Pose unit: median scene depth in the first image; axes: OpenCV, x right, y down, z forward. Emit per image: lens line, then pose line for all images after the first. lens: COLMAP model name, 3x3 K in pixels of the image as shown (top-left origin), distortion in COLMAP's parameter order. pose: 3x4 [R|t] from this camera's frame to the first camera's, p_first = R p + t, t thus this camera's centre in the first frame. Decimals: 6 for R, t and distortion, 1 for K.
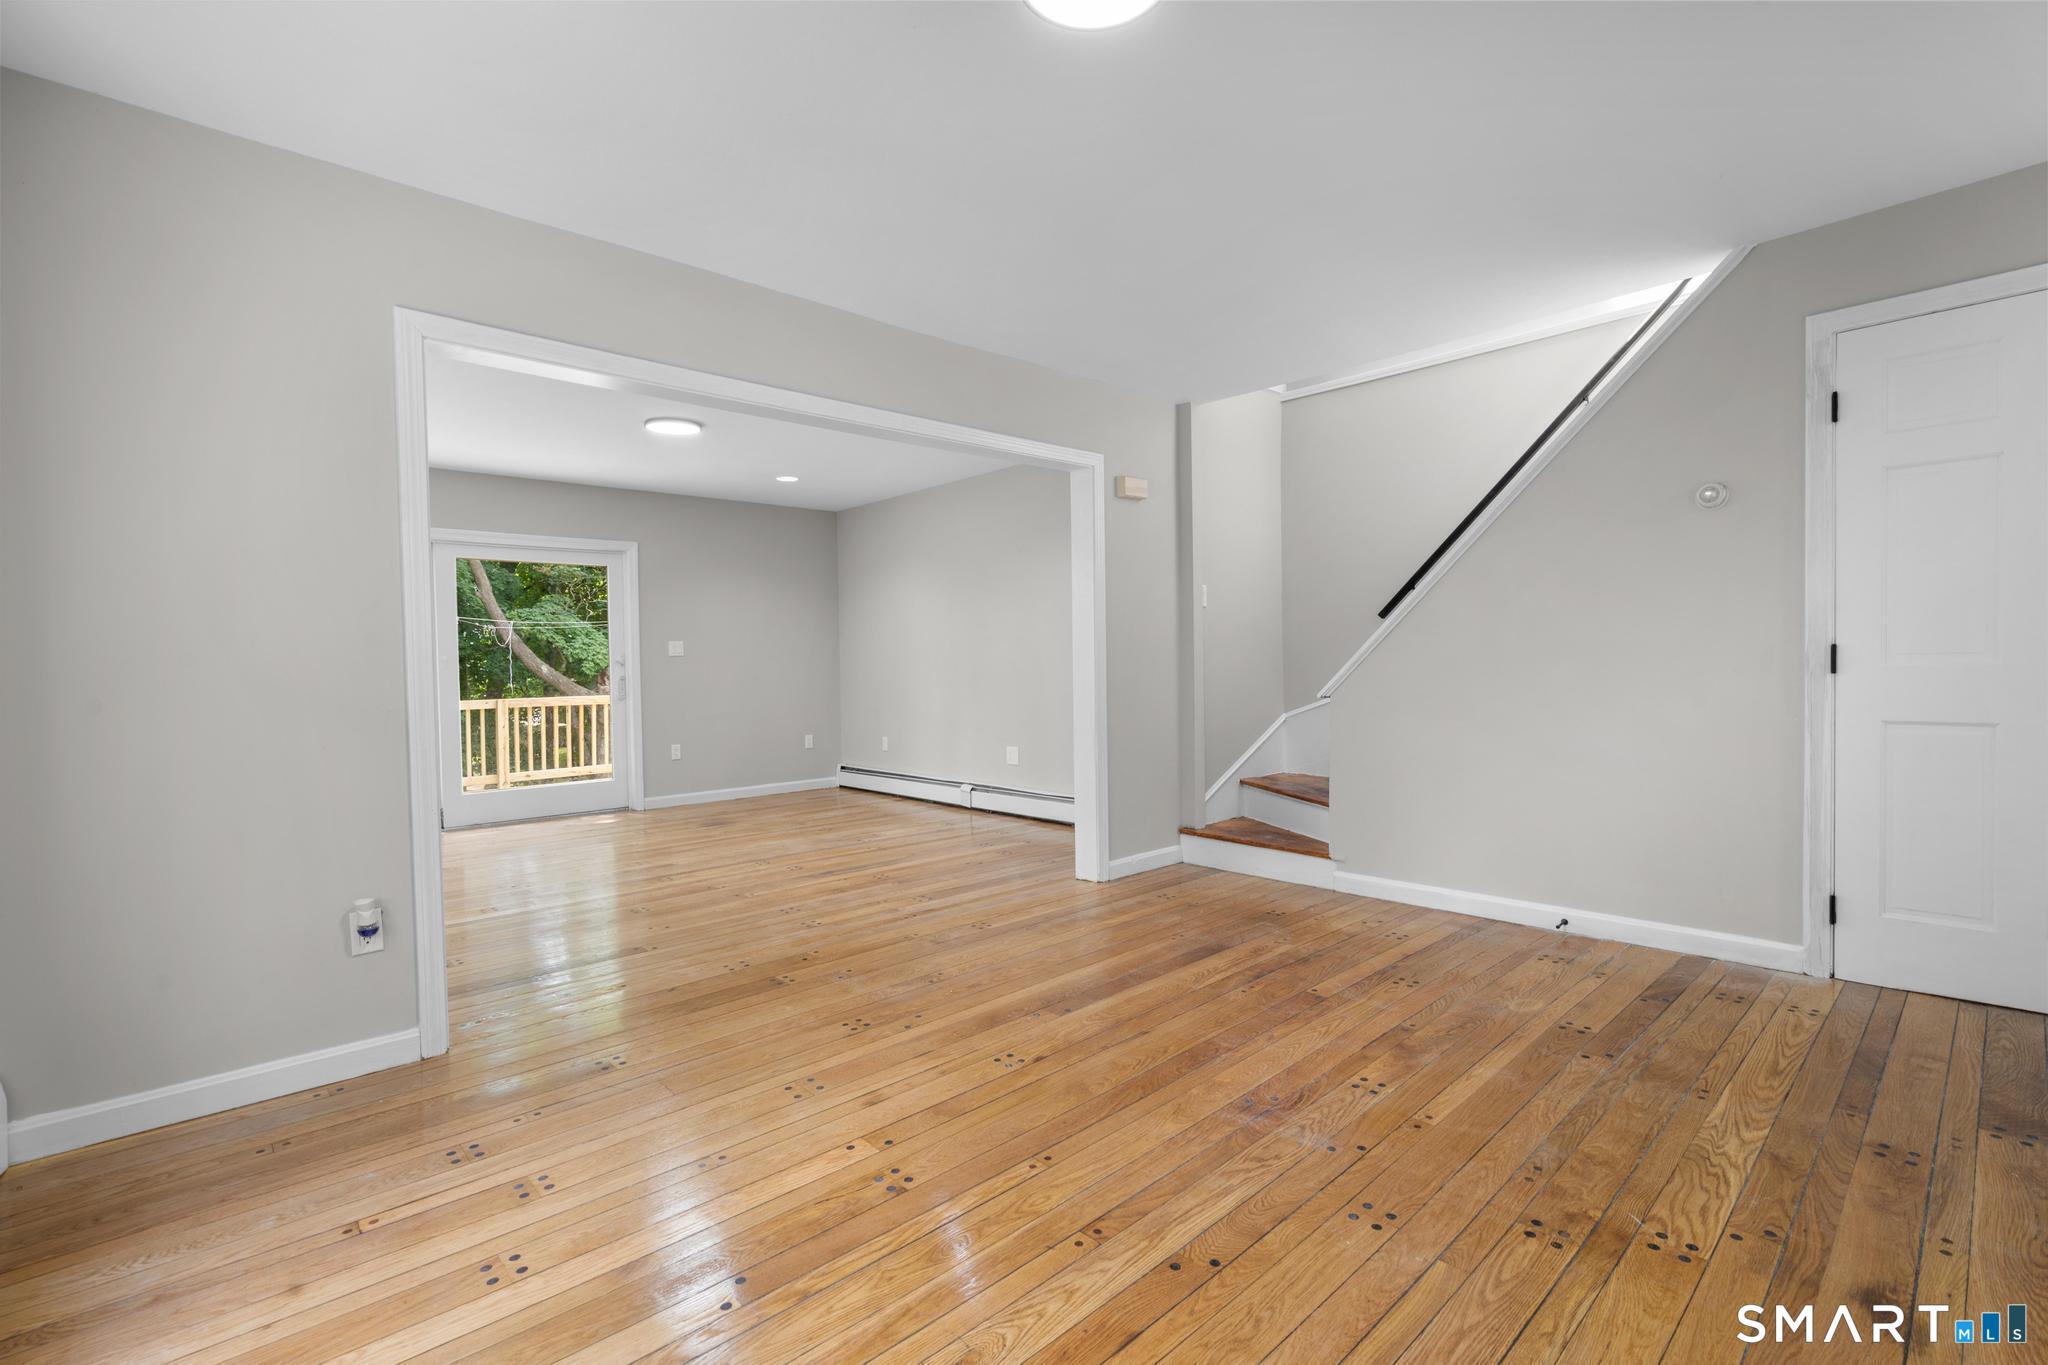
lens RADIAL K [[920.0, 0, 1026.4], [0, 920.0, 682.0], [0, 0, 1]] dist [-0.006754, 0.003725]
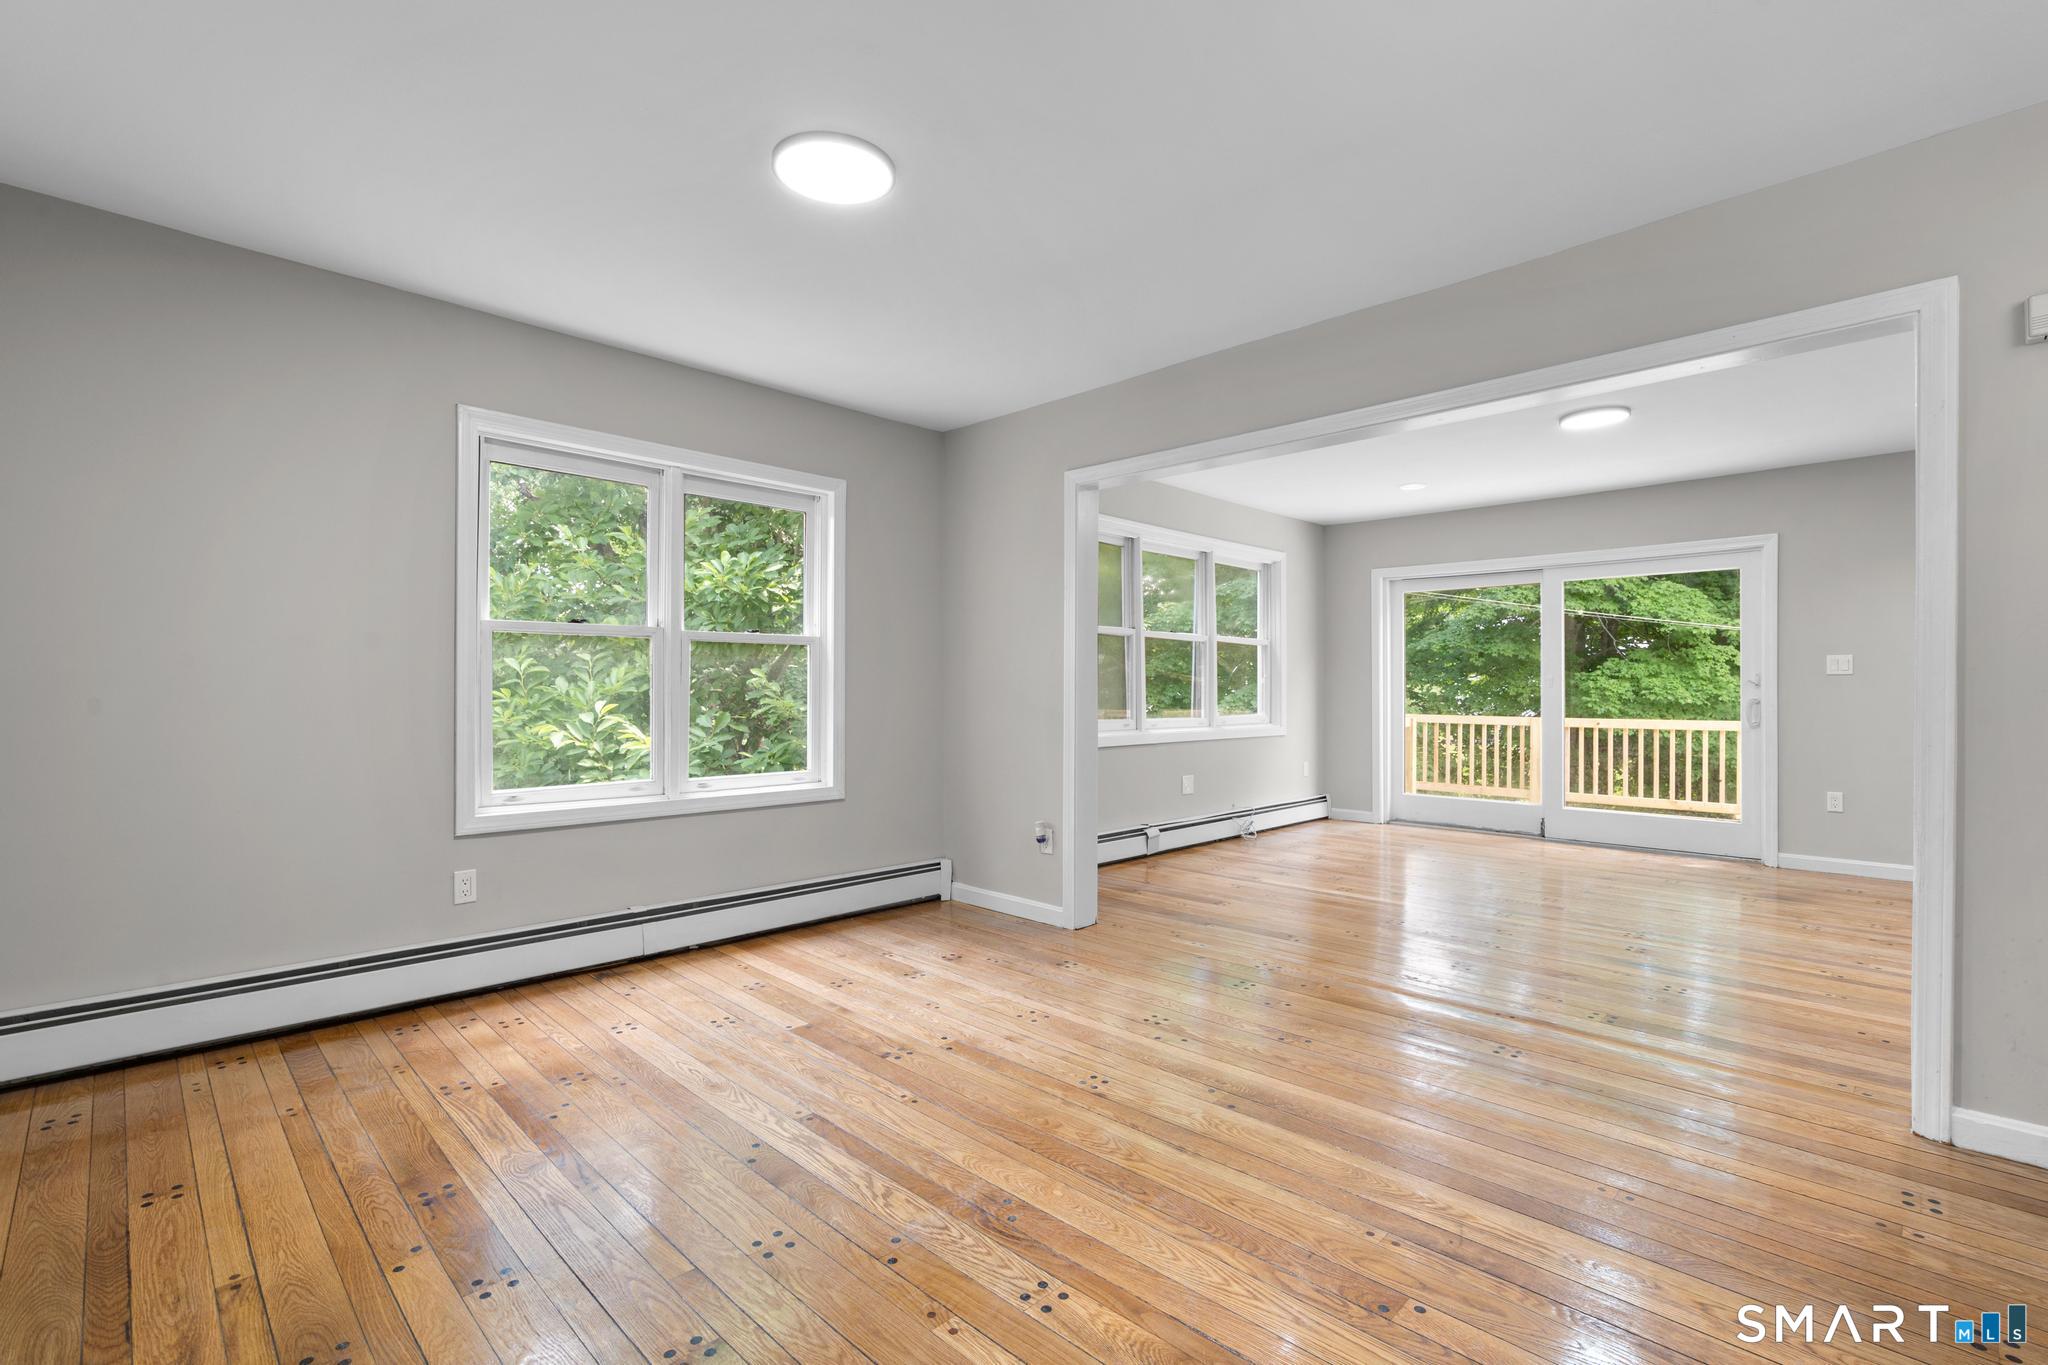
lens RADIAL K [[920.0, 0, 1023.2], [0, 920.0, 681.2], [0, 0, 1]] dist [-0.006754, 0.003725]
pose [[0.041391, 0.010033, -0.999093, 0.734015], [-0.022611, 0.999703, 0.009103, -0.031481], [0.998887, 0.022214, 0.041606, 0.639113]]
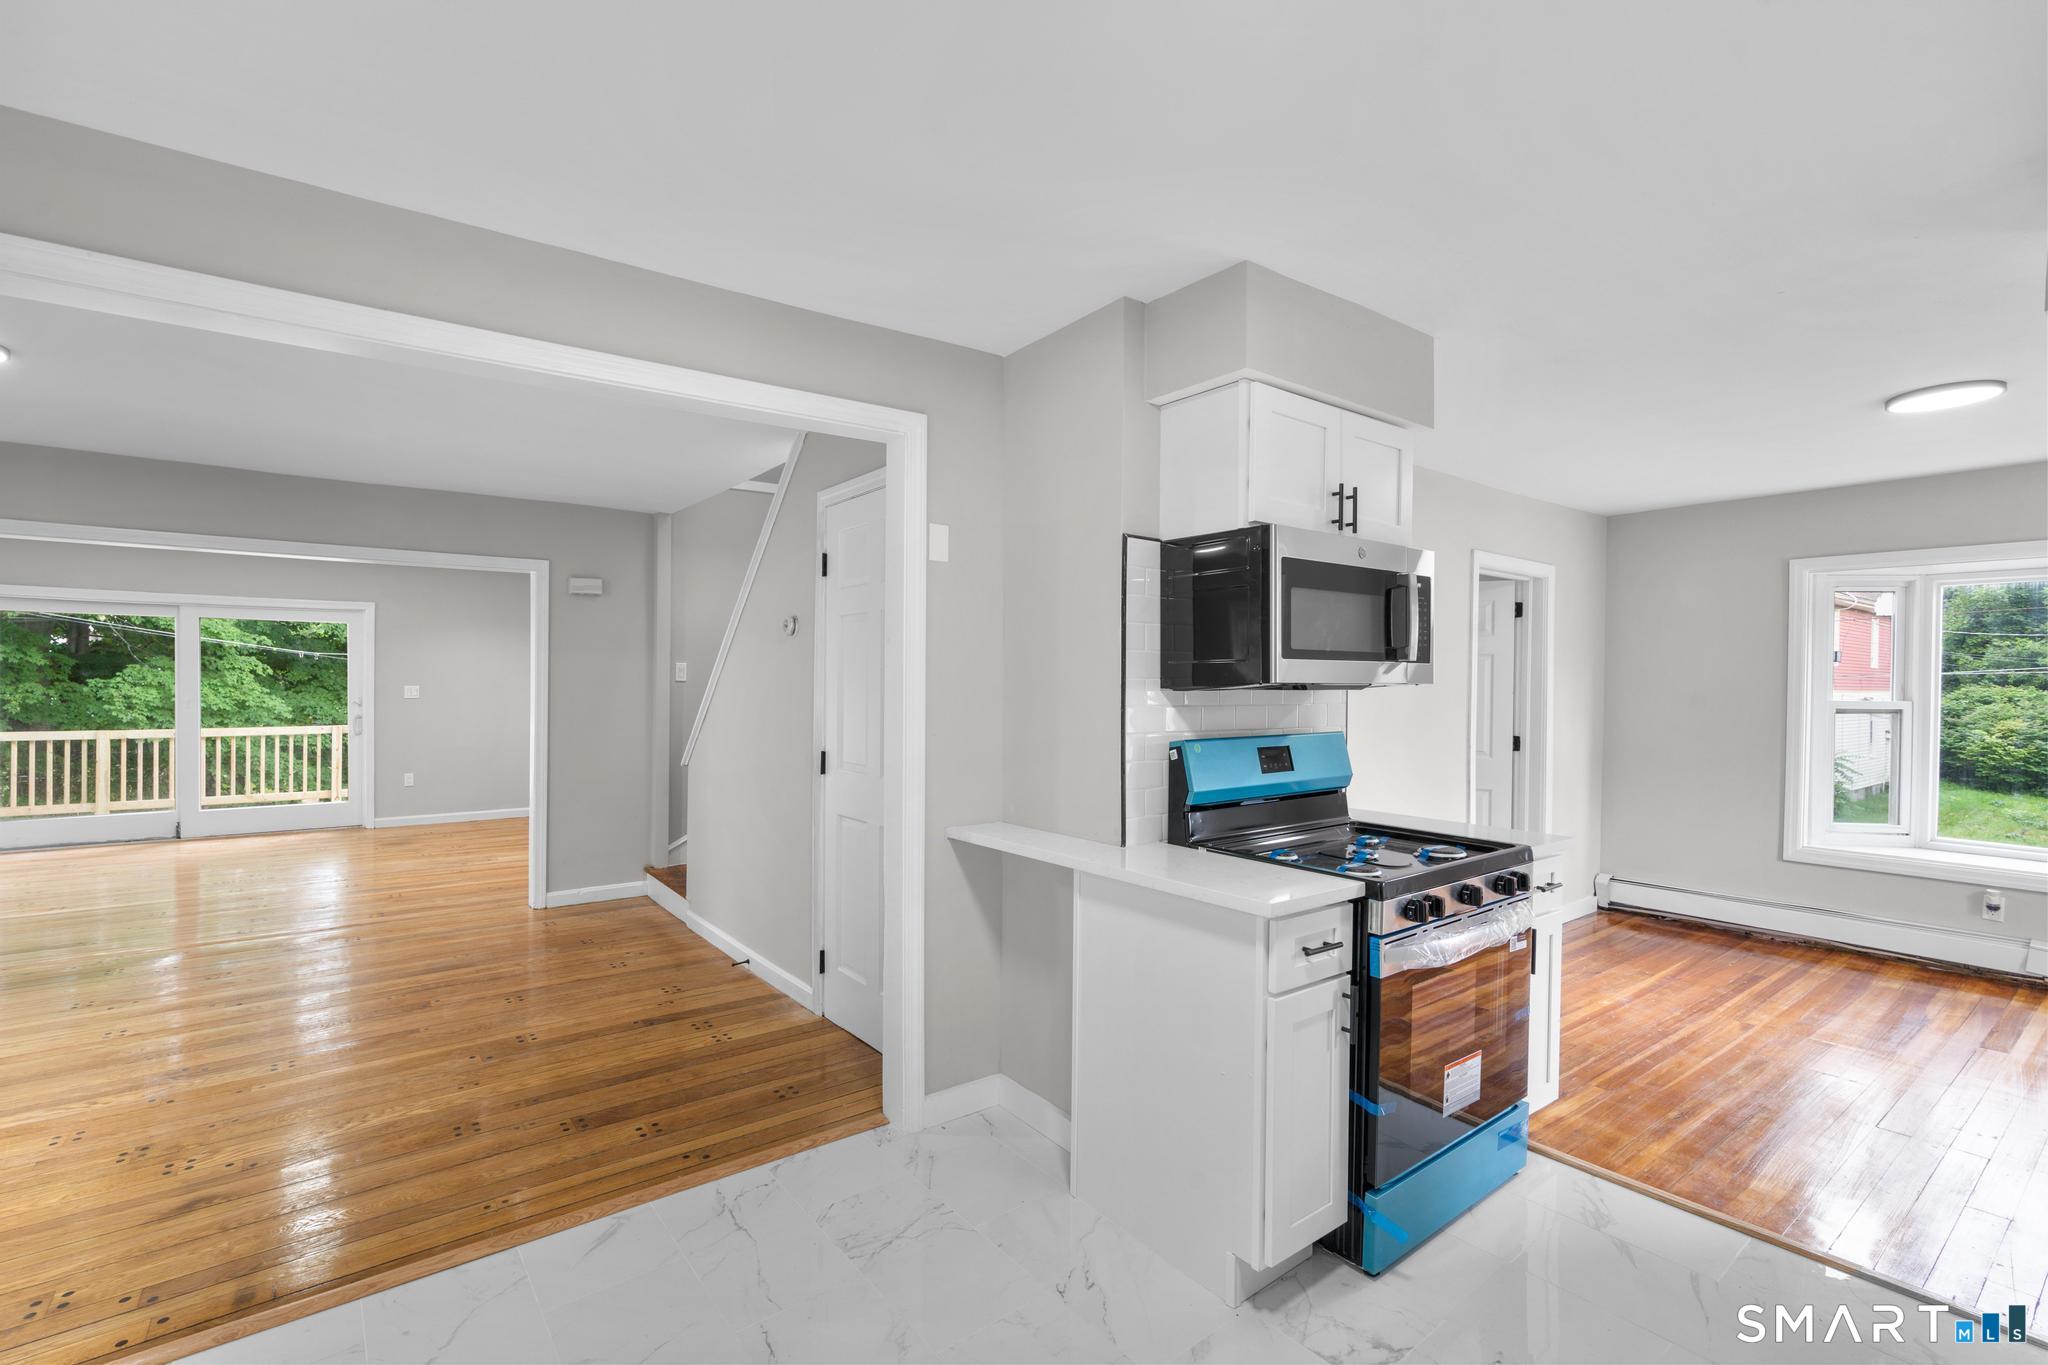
lens RADIAL K [[920.0, 0, 1024.6], [0, 920.0, 689.0], [0, 0, 1]] dist [-0.006754, 0.003725]
pose [[0.994741, 0.024158, -0.099531, 1.109359], [-0.025205, 0.999639, -0.009281, -0.105952], [0.099271, 0.011741, 0.994991, -0.204418]]
